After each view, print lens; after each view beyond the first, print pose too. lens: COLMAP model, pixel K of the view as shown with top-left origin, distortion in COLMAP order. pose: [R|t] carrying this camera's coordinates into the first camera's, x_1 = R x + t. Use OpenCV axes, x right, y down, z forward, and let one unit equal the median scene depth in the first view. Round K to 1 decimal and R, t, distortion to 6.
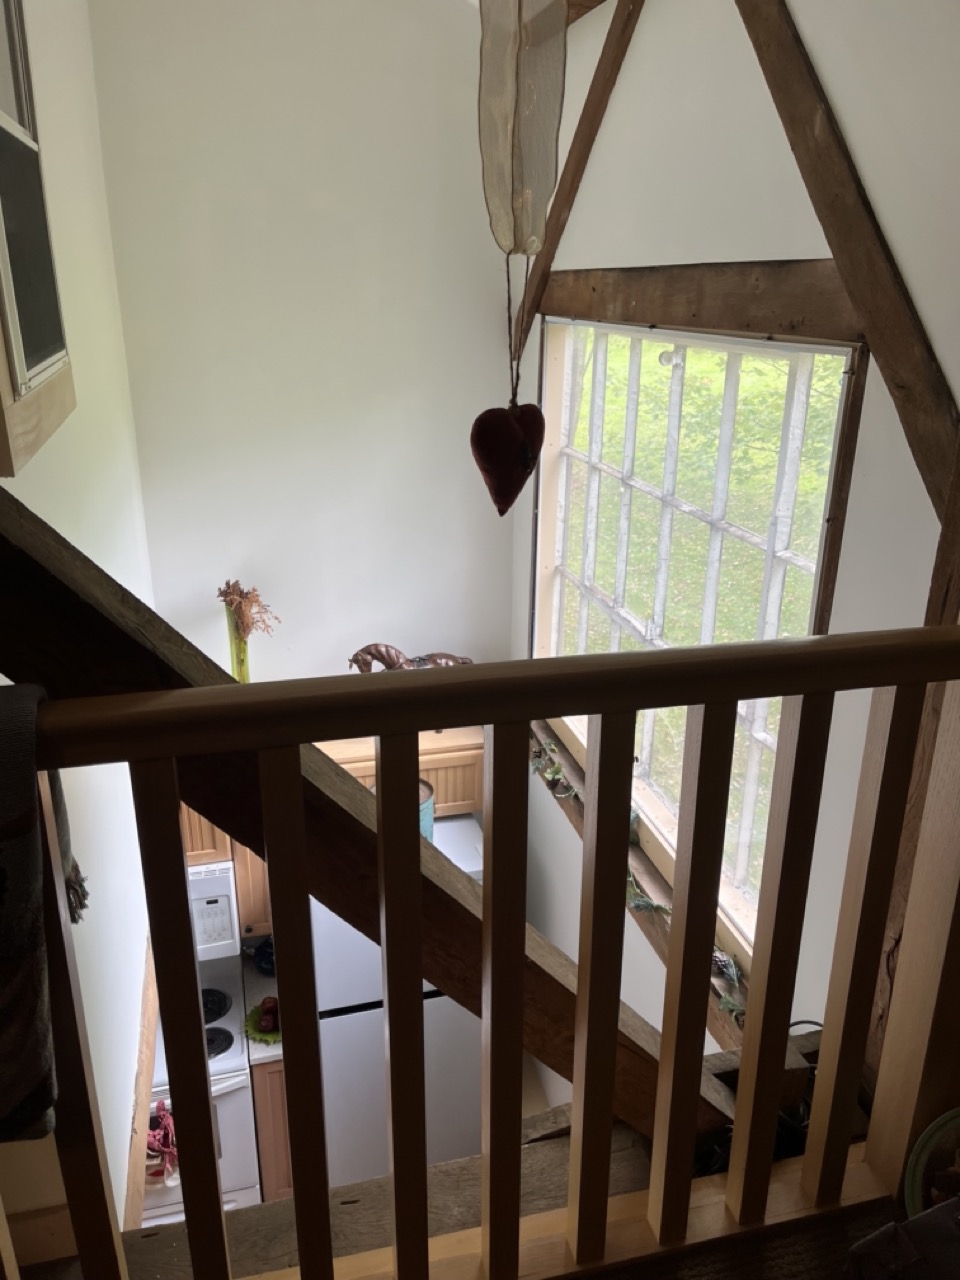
lens RADIAL K [[979.0, 0, 479.0], [0, 979.0, 639.9], [0, 0, 1]] dist [0.002479, -0.005266]
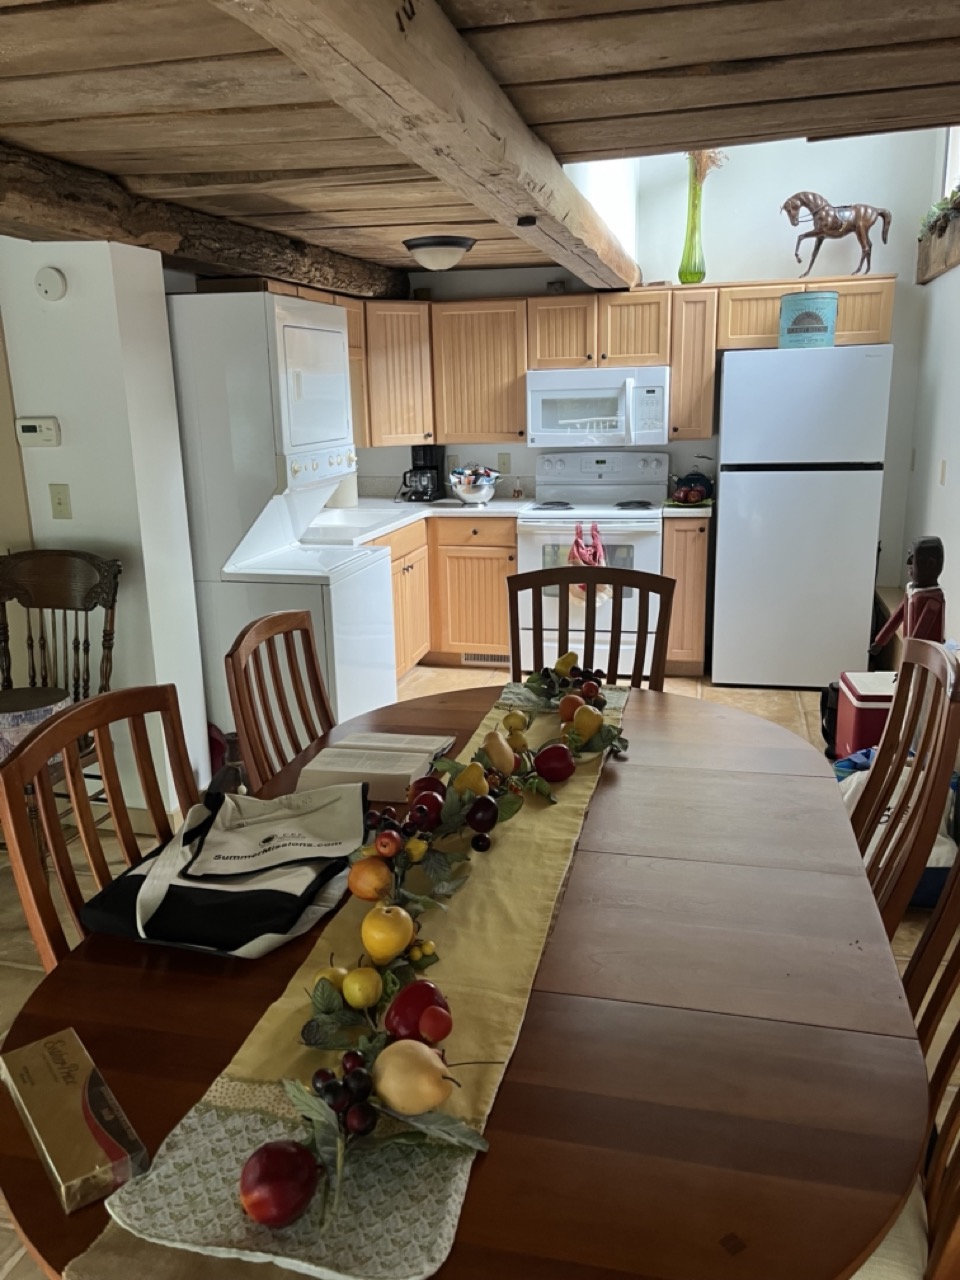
lens RADIAL K [[979.0, 0, 482.2], [0, 979.0, 642.4], [0, 0, 1]] dist [0.002479, -0.005266]
pose [[0.885870, 0.100019, -0.453024, 0.149323], [-0.138582, 0.988950, -0.052651, 0.686799], [0.442752, 0.109423, 0.889942, -0.215604]]
